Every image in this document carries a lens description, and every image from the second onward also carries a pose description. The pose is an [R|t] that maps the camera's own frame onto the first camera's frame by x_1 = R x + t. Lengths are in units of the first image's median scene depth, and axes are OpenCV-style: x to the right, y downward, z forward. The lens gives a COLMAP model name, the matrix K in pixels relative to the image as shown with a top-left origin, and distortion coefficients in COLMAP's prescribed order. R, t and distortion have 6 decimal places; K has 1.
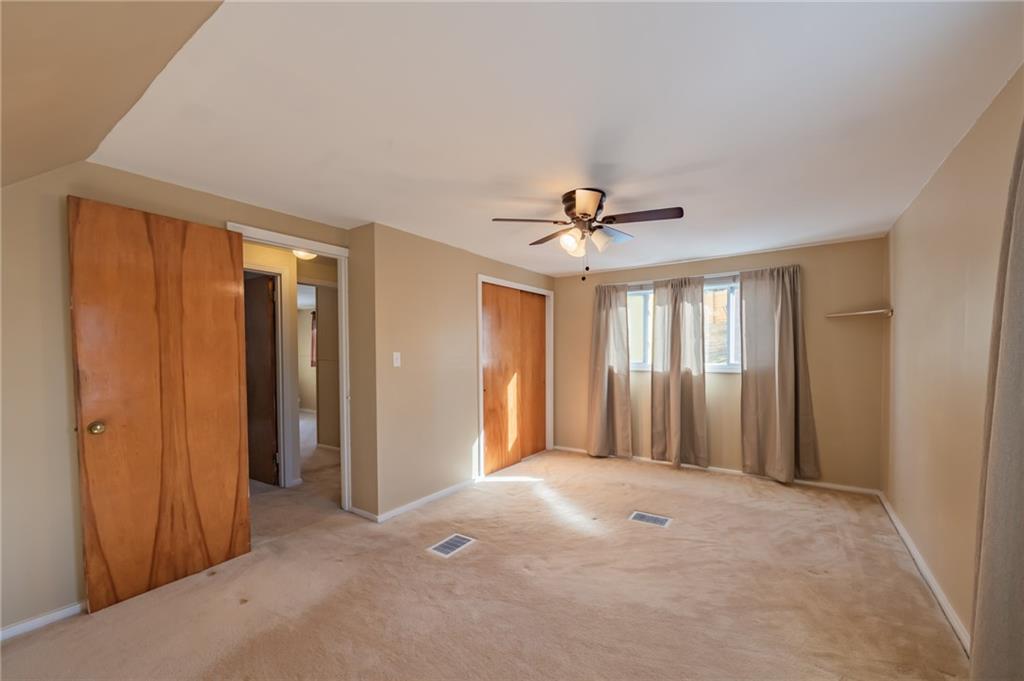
lens RADIAL K [[410.6, 0, 512.0], [0, 410.6, 360.3], [0, 0, 1]] dist [-0.000913, -0.000265]
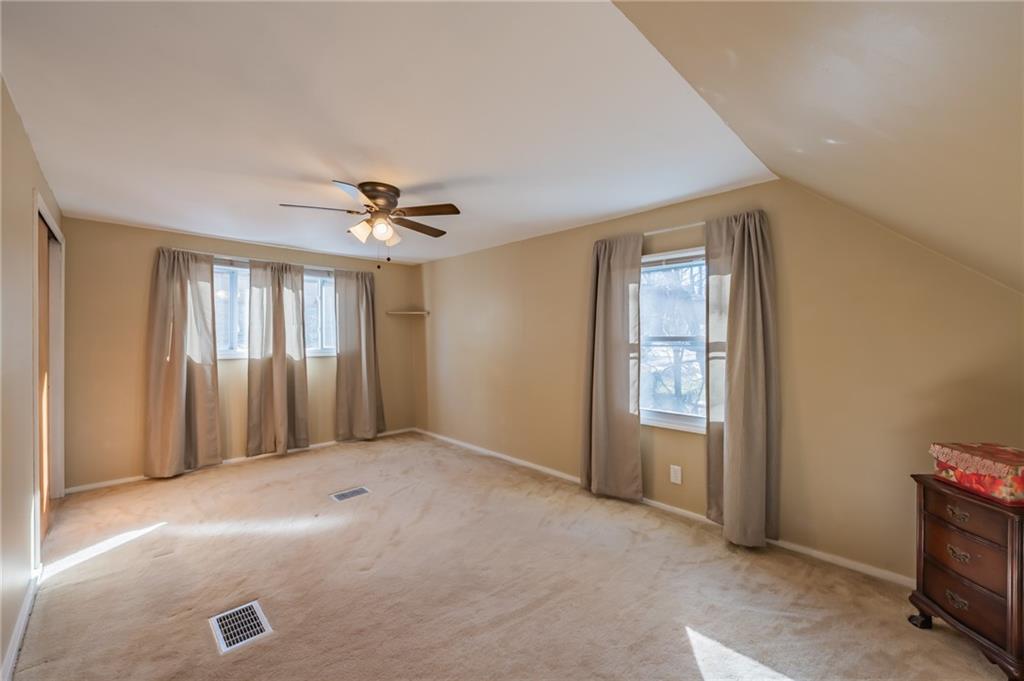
lens RADIAL K [[406.6, 0, 512.0], [0, 406.6, 336.2], [0, 0, 1]] dist [0.001516, 0.000124]
pose [[0.189087, 0.009618, 0.981913, -0.469736], [0.016825, 0.999773, -0.013033, -0.001575], [-0.981816, 0.018985, 0.188882, 0.286228]]
